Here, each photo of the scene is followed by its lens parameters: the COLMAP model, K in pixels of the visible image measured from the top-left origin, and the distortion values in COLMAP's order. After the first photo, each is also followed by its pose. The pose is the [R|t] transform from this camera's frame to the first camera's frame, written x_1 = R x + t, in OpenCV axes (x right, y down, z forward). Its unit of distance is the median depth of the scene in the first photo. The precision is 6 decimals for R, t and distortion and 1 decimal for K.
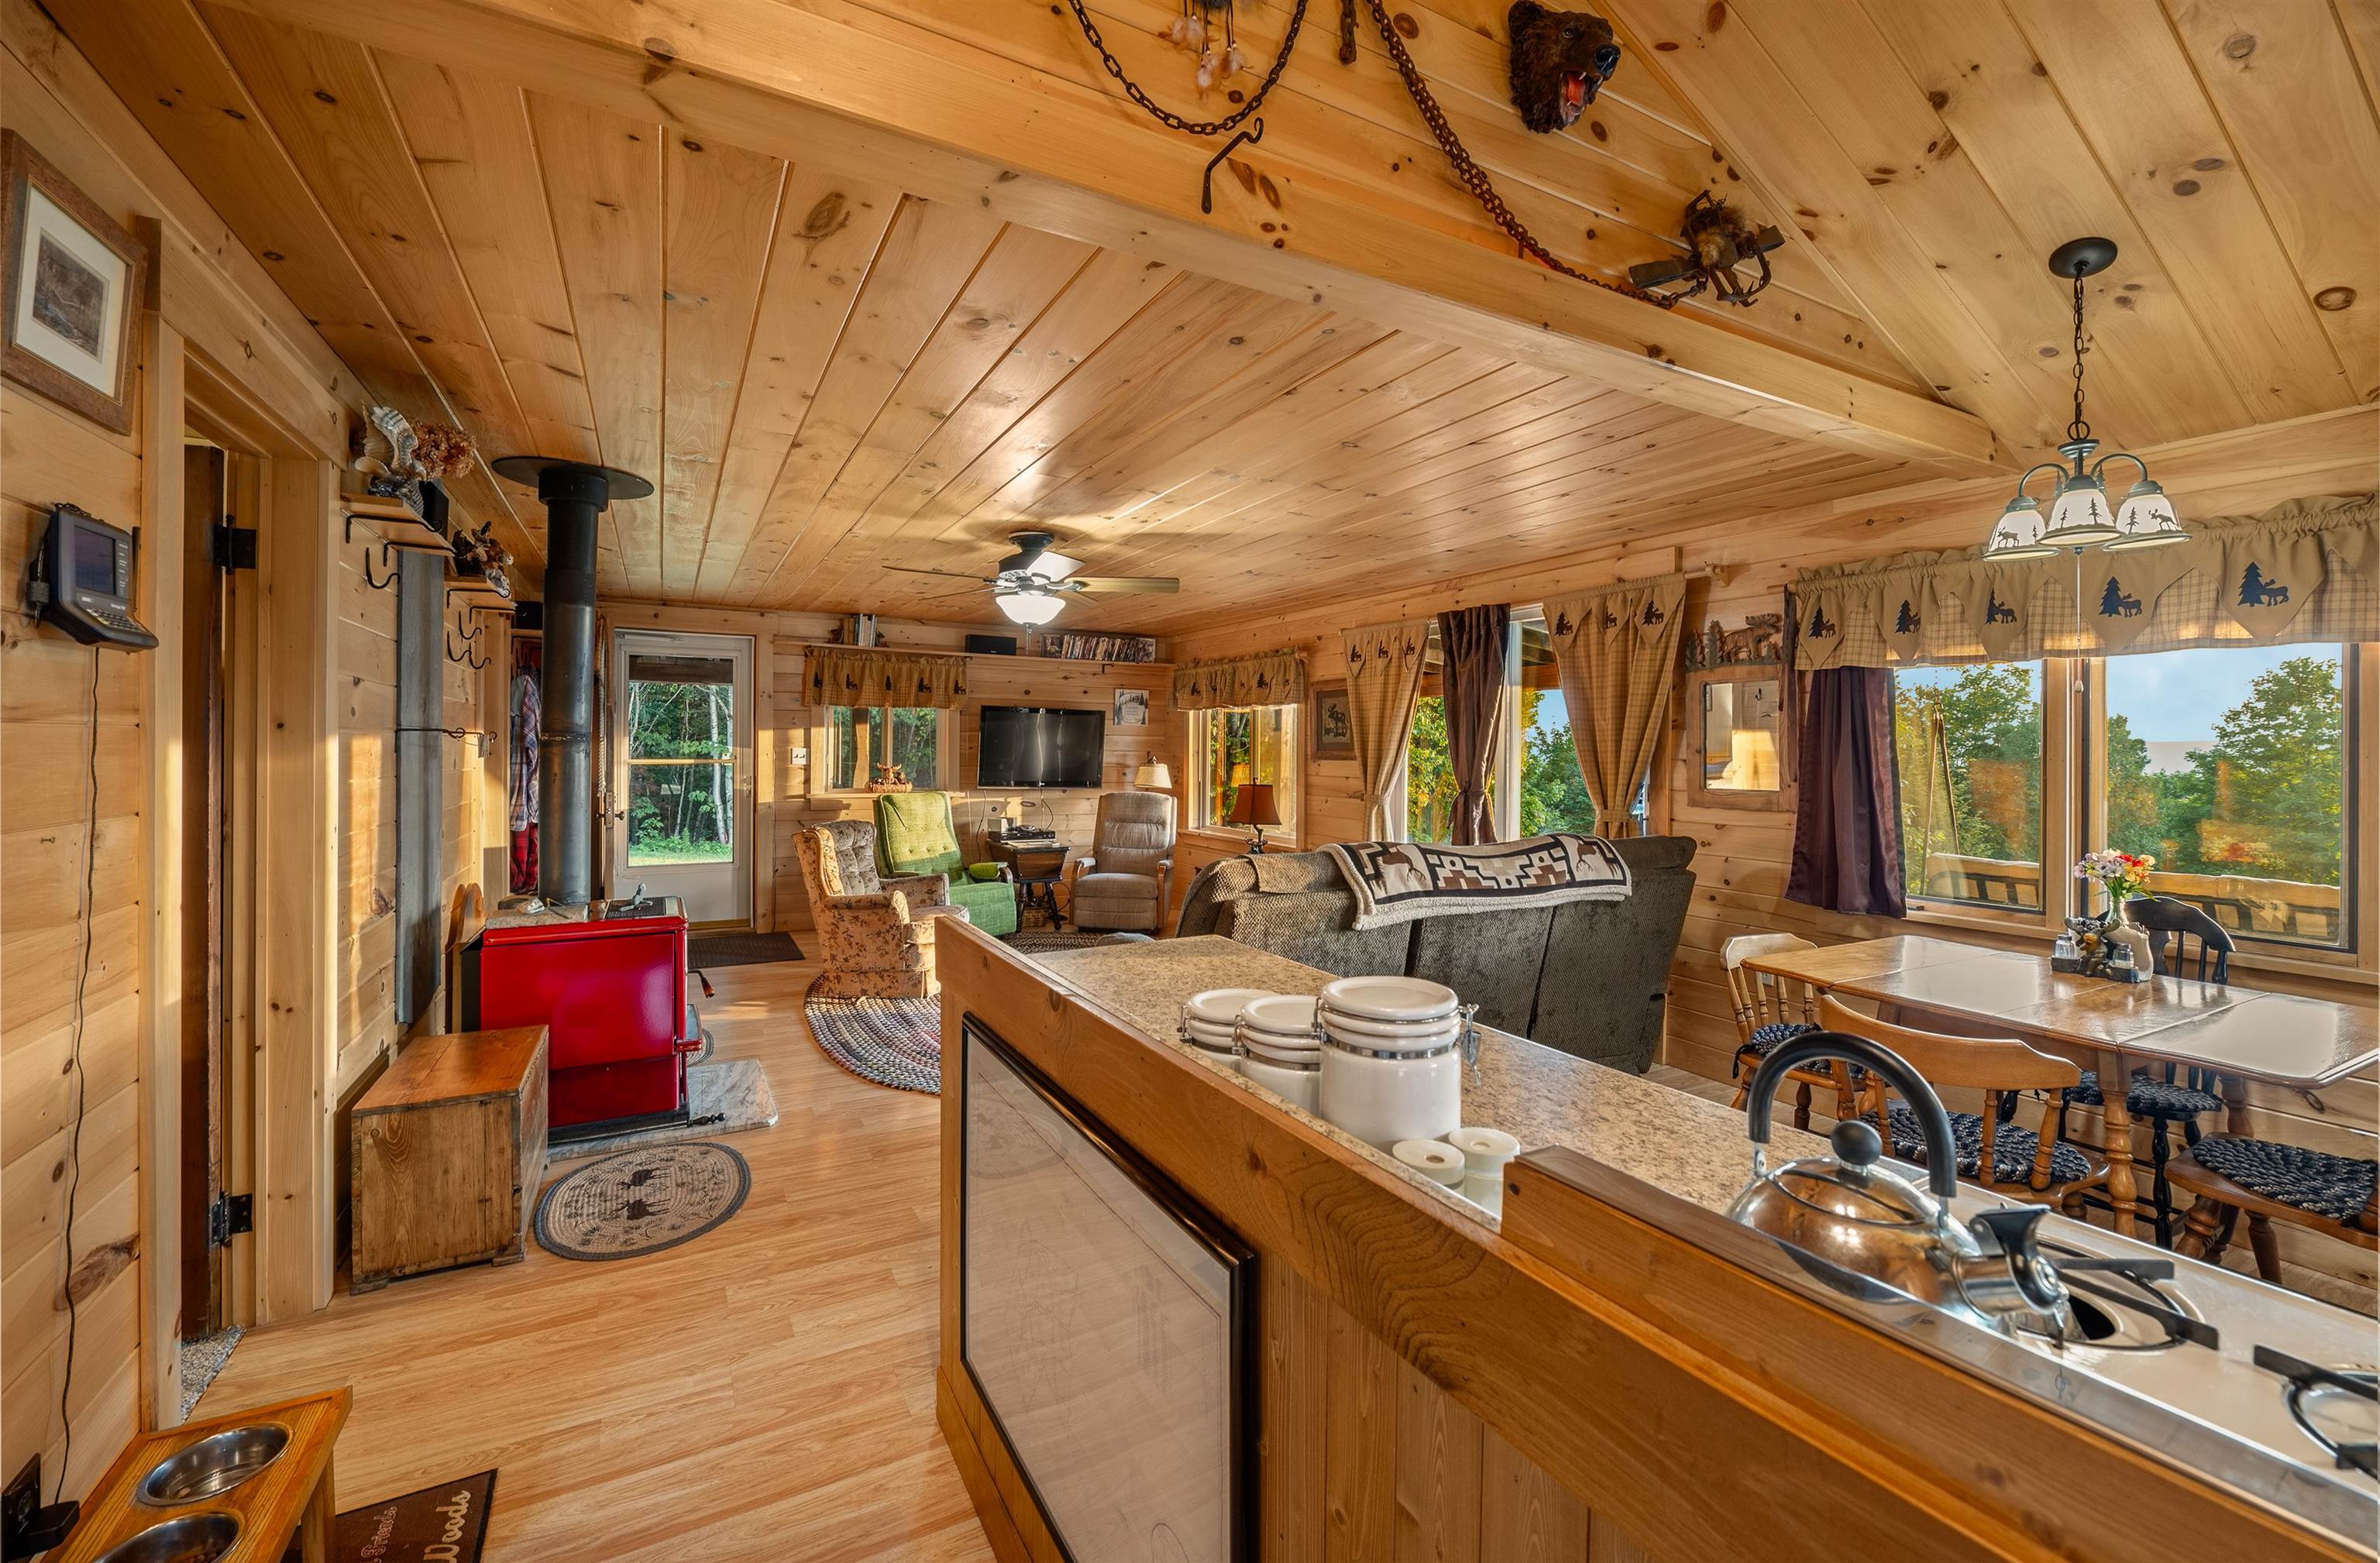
lens RADIAL K [[971.4, 0, 1191.1], [0, 971.4, 759.1], [0, 0, 1]] dist [-0.000017, -0.000098]
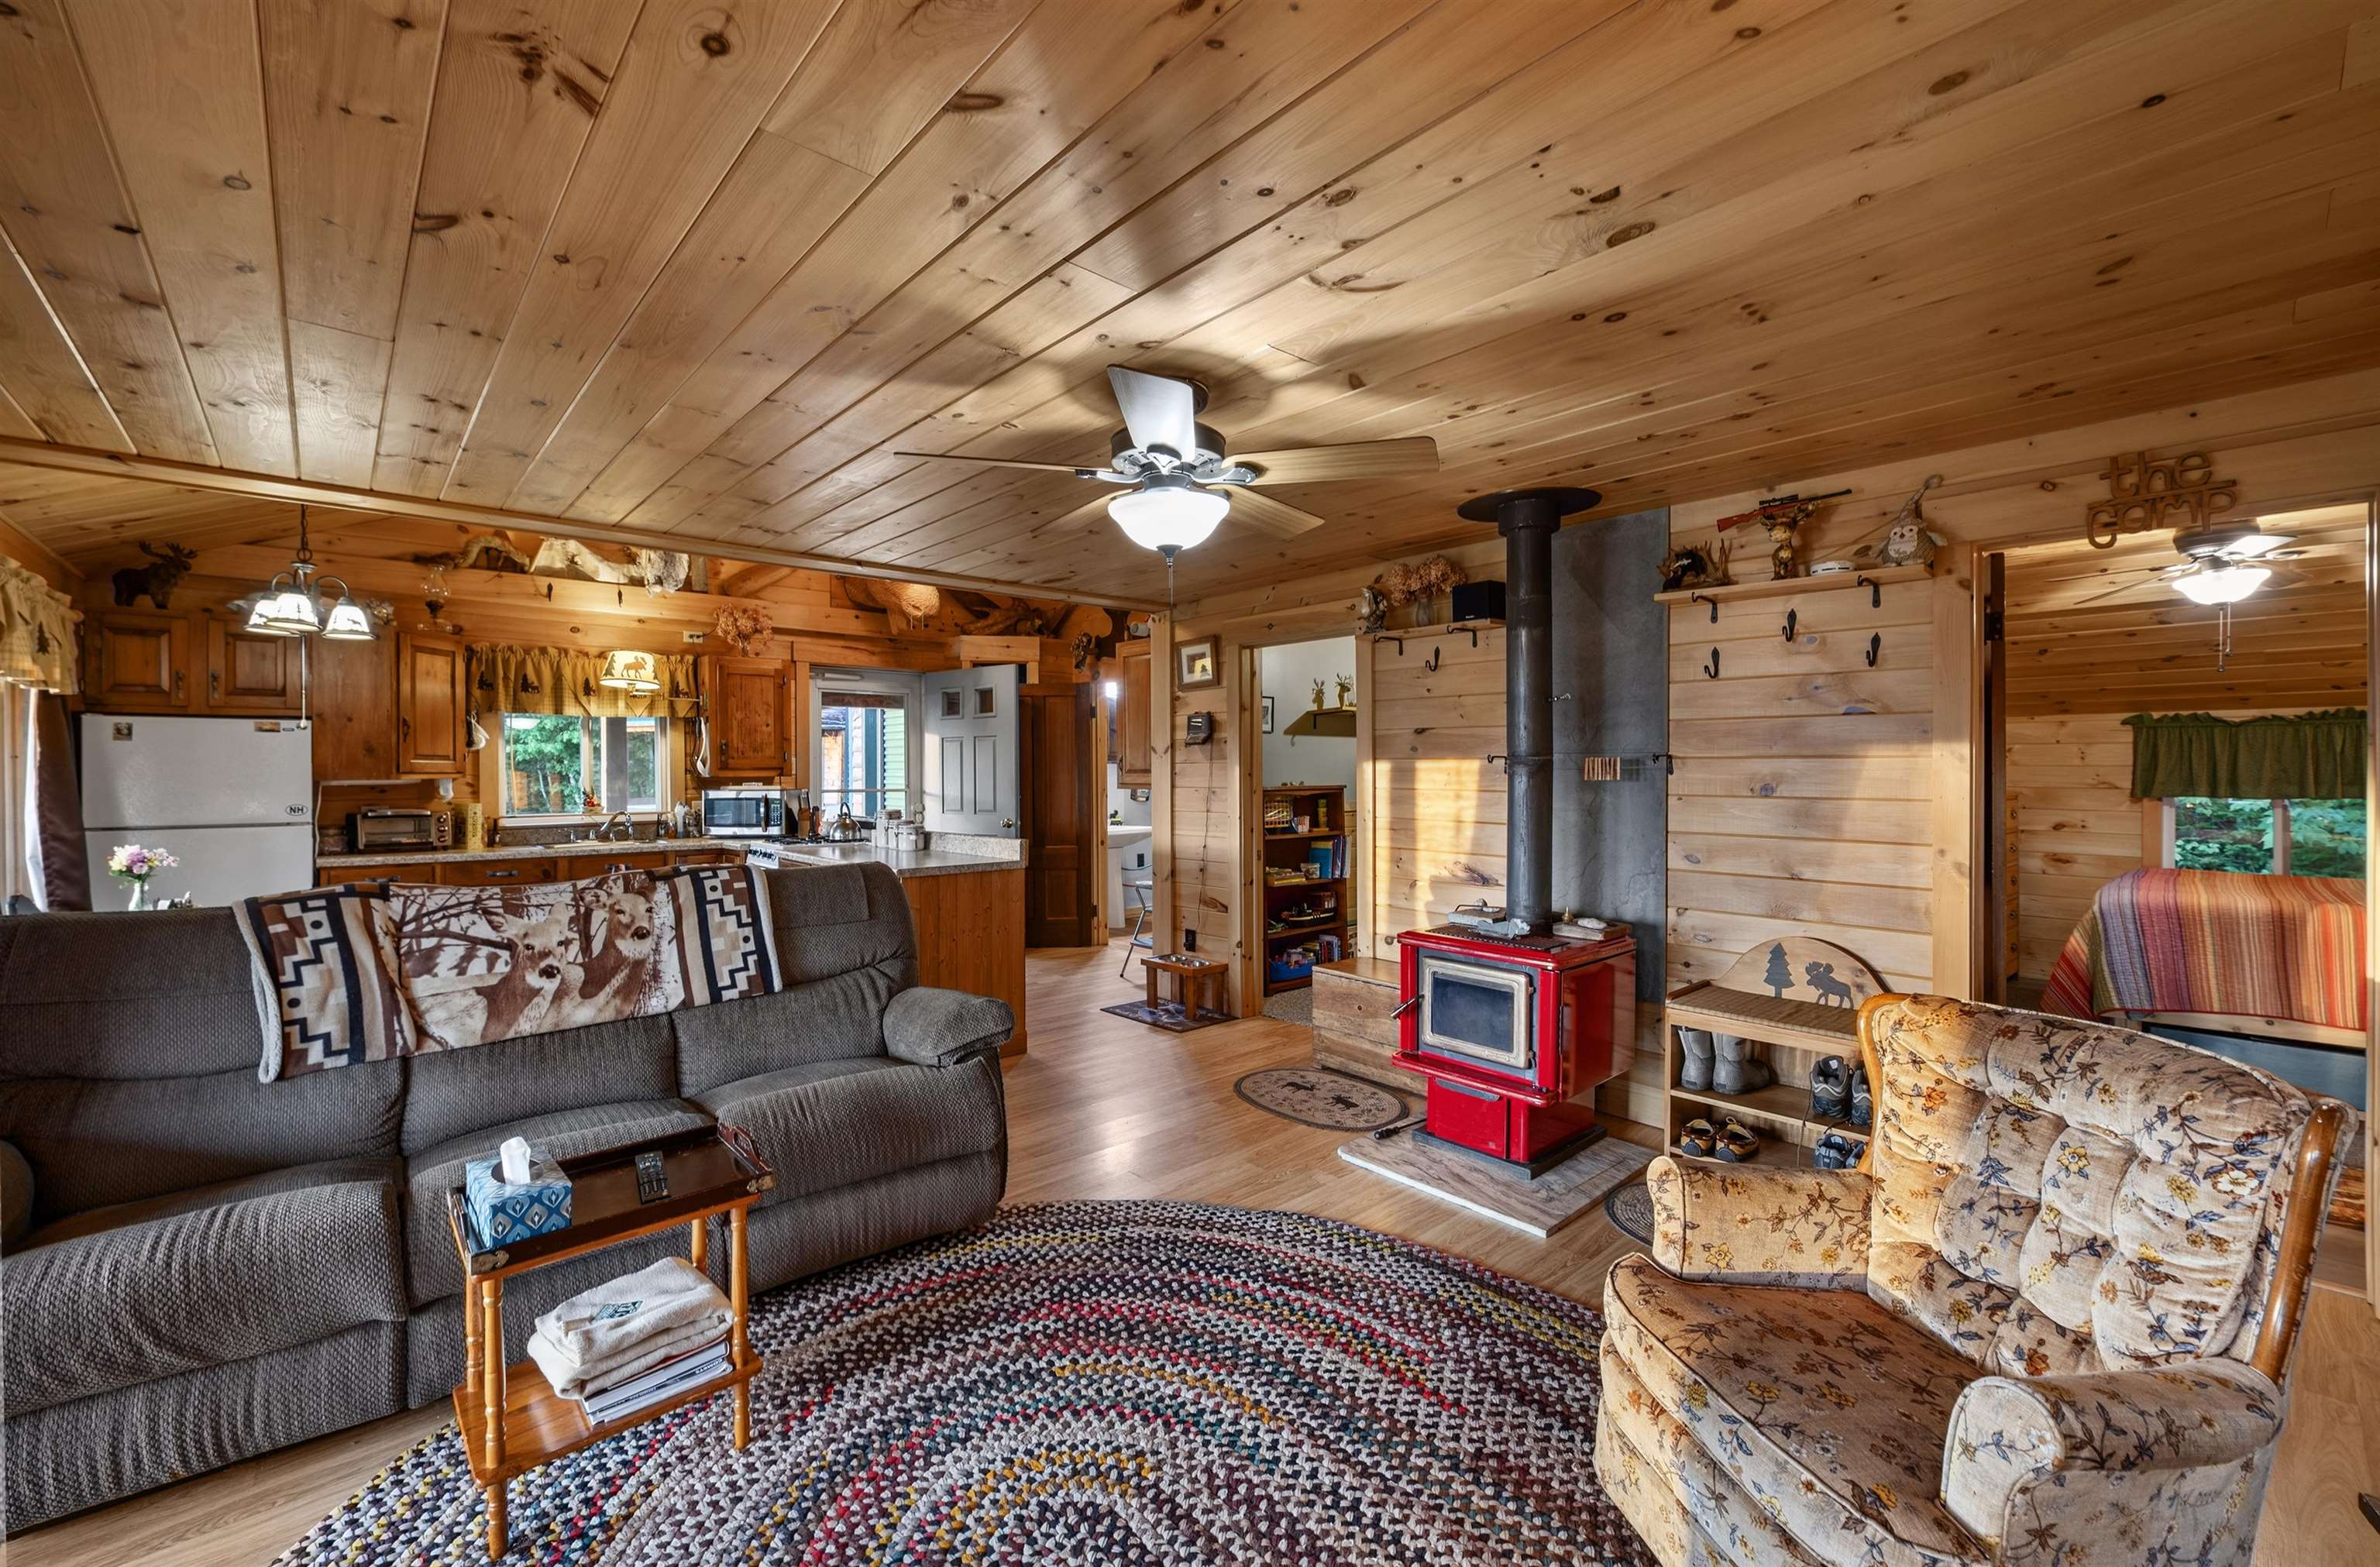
lens RADIAL K [[971.5, 0, 1191.1], [0, 971.5, 761.1], [0, 0, 1]] dist [-0.000017, -0.000098]
pose [[-0.973757, -0.007467, -0.227469, -0.065850], [-0.007531, 0.999971, -0.000586, -0.021311], [0.227467, 0.001142, -0.973785, 2.134621]]
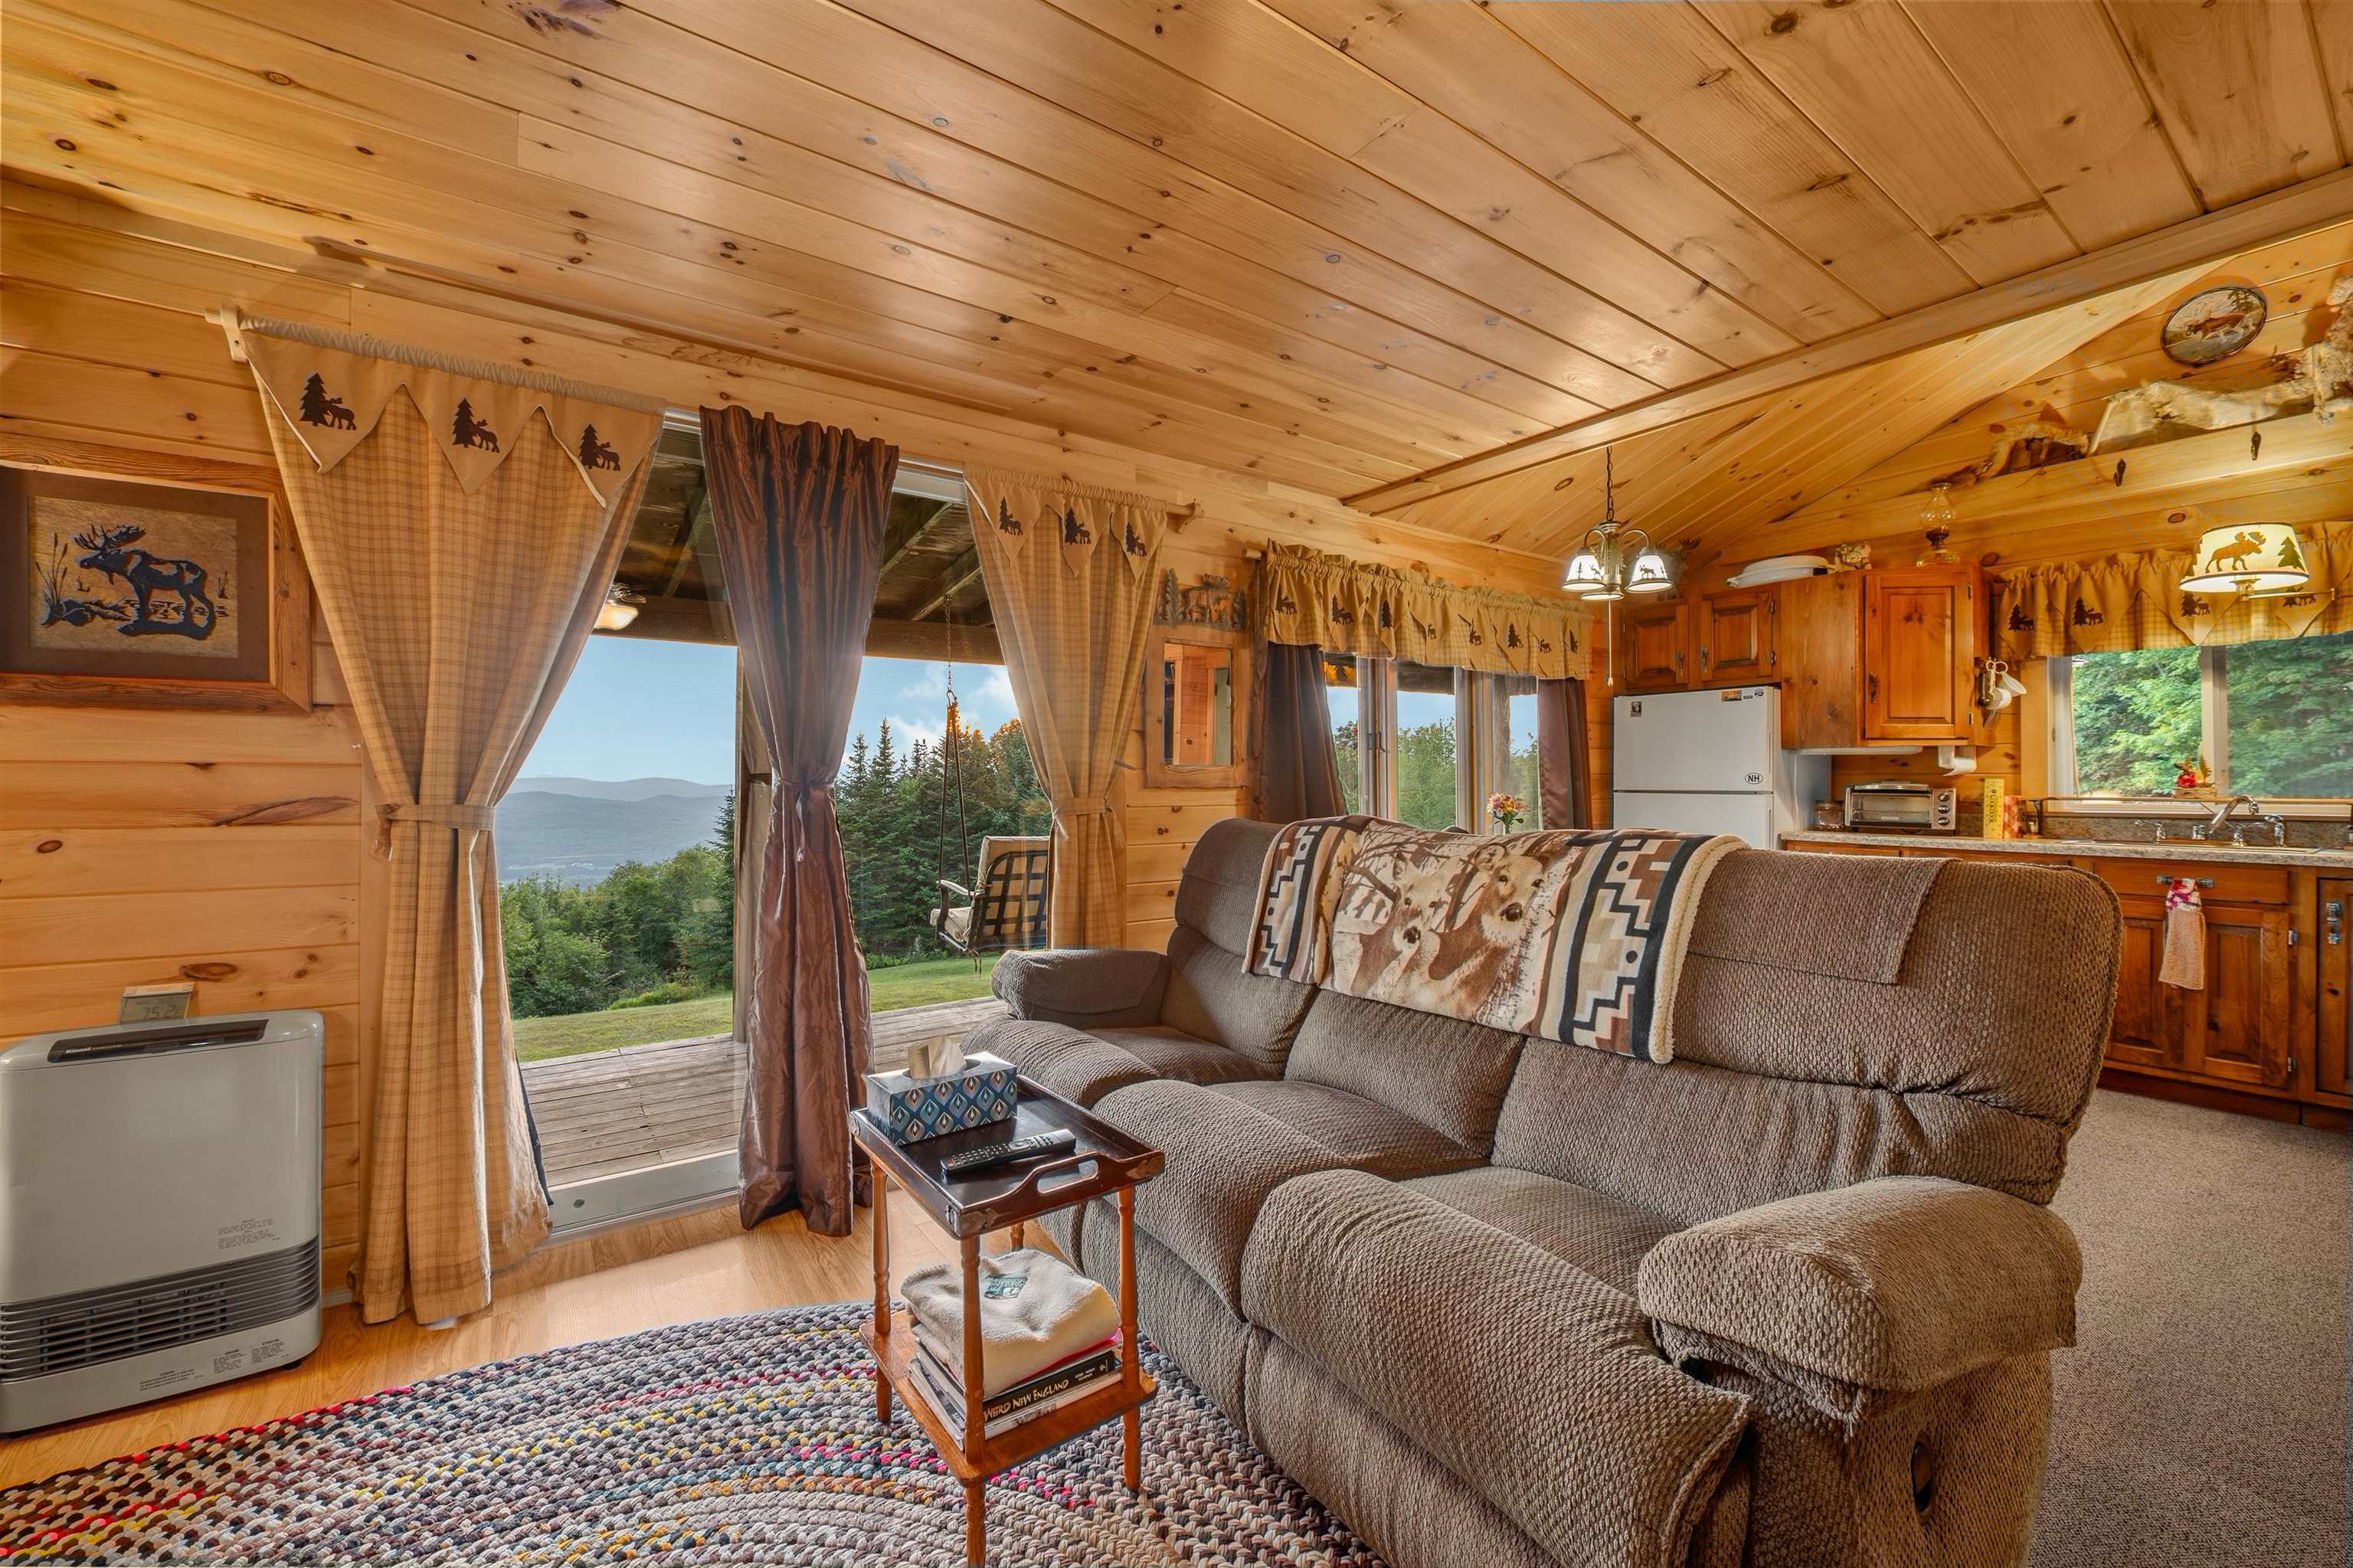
lens RADIAL K [[939.7, 0, 1176.3], [0, 939.7, 780.7], [0, 0, 1]] dist [-0.007054, -0.000314]
pose [[-0.109715, -0.004285, 0.993954, -0.369029], [0.006651, 0.999965, 0.005045, 0.051787], [-0.993941, 0.007164, -0.109683, 1.415962]]
